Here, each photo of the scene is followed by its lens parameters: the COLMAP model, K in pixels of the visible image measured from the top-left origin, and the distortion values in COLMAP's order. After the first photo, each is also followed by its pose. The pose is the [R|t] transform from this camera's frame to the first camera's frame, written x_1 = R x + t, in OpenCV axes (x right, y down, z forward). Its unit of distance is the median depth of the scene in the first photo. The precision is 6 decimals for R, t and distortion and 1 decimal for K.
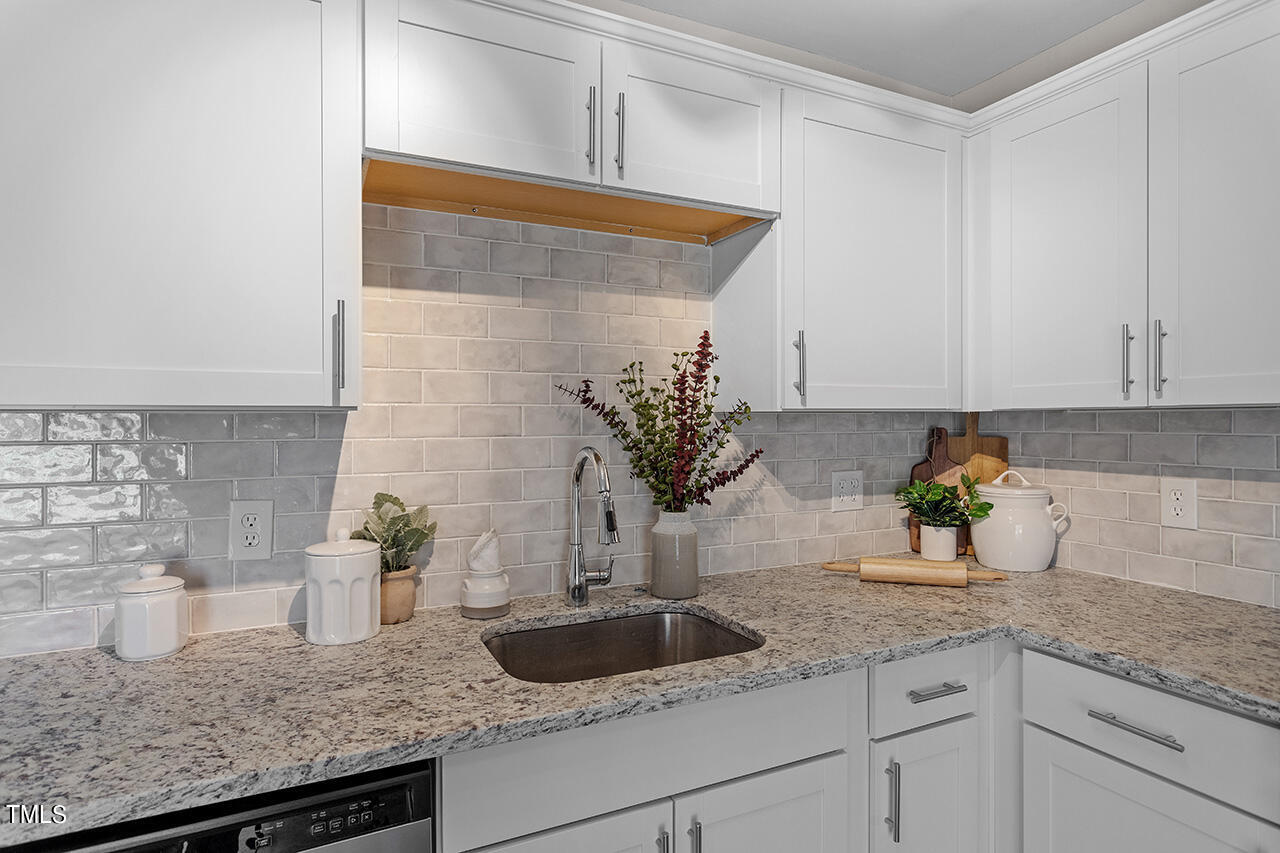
lens RADIAL K [[684.5, 0, 640.0], [0, 684.5, 426.5], [0, 0, 1]] dist [0.000745, 0.000369]
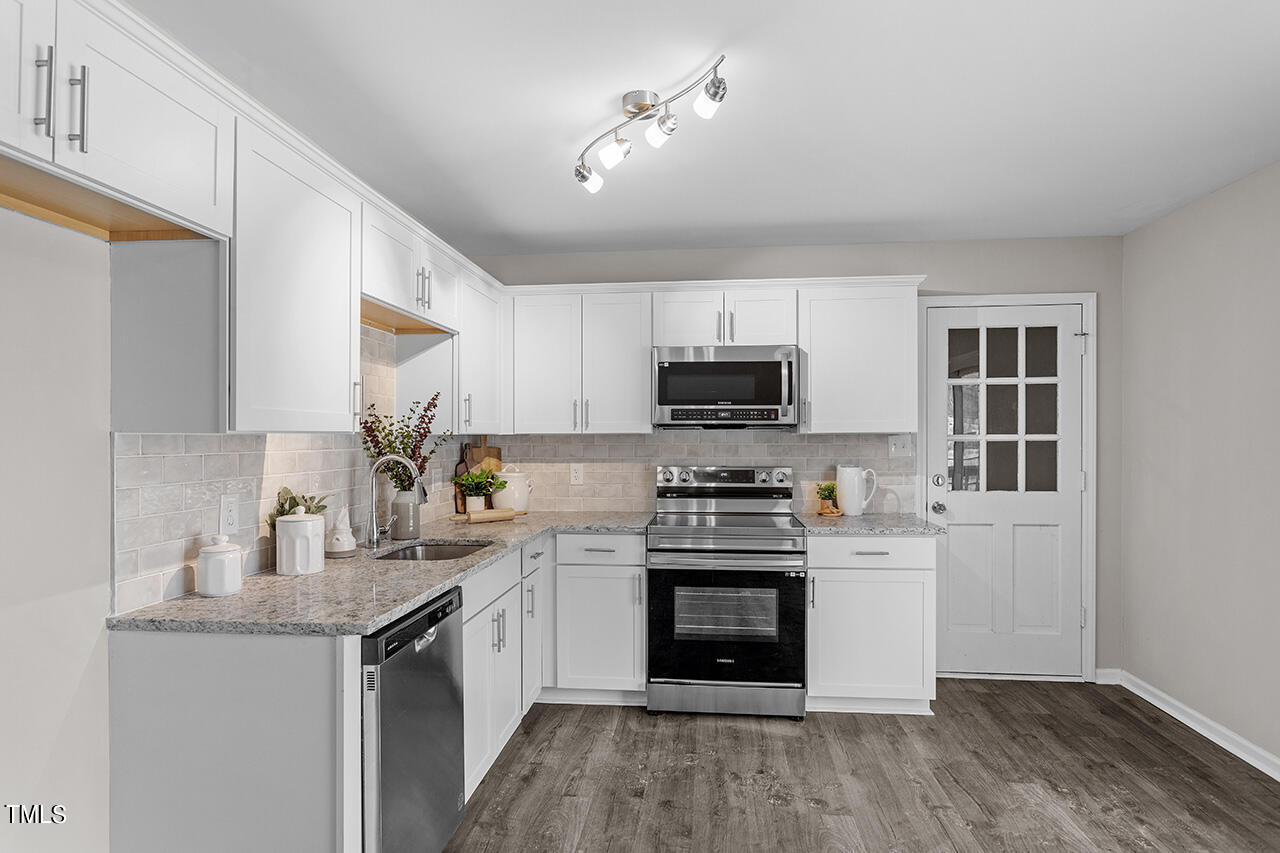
lens RADIAL K [[697.3, 0, 639.0], [0, 697.3, 444.8], [0, 0, 1]] dist [0.000423, 0.001797]
pose [[0.521613, -0.007350, 0.853151, -1.140195], [0.008937, 0.999955, 0.003150, 0.005178], [-0.853136, 0.005981, 0.521655, -0.433936]]
